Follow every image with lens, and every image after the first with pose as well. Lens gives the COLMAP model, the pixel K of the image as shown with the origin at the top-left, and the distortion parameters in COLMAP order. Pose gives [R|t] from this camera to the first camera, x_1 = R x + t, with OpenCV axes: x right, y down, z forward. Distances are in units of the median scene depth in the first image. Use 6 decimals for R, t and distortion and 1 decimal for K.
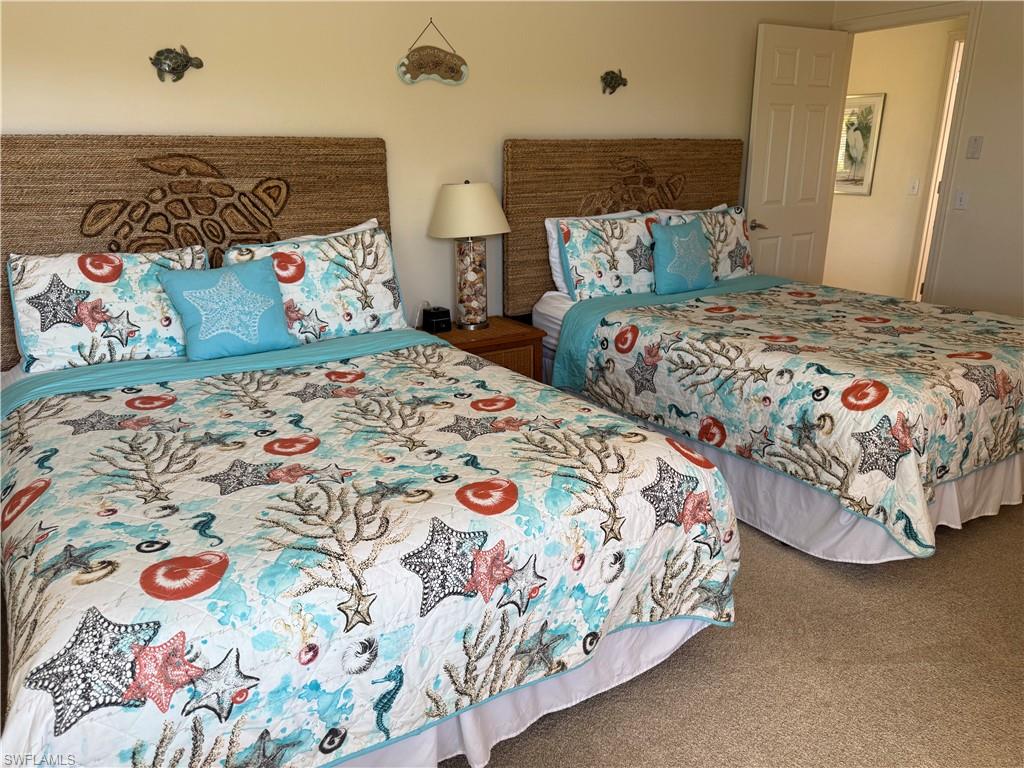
lens RADIAL K [[713.6, 0, 507.5], [0, 713.6, 391.2], [0, 0, 1]] dist [0.088595, -0.160134]
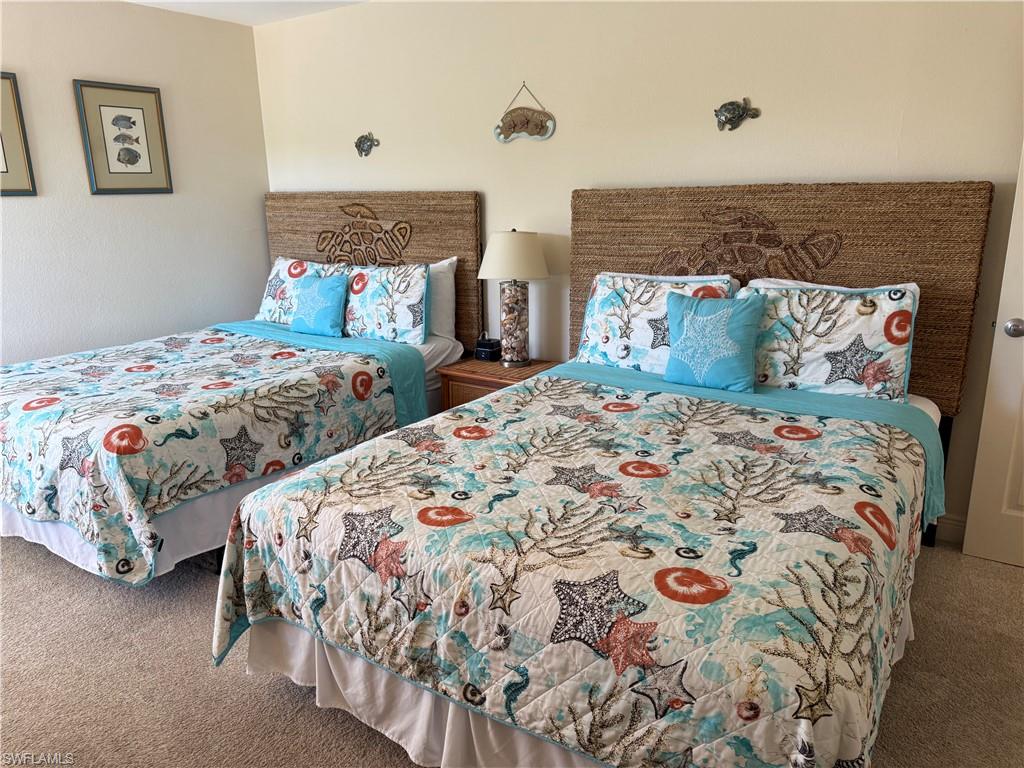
lens RADIAL K [[737.6, 0, 510.7], [0, 737.6, 406.1], [0, 0, 1]] dist [0.170954, -0.448011]
pose [[0.396488, 0.249397, -0.883515, 0.911508], [-0.281102, 0.949148, 0.141776, -0.182199], [0.873945, 0.192145, 0.446431, 0.506448]]
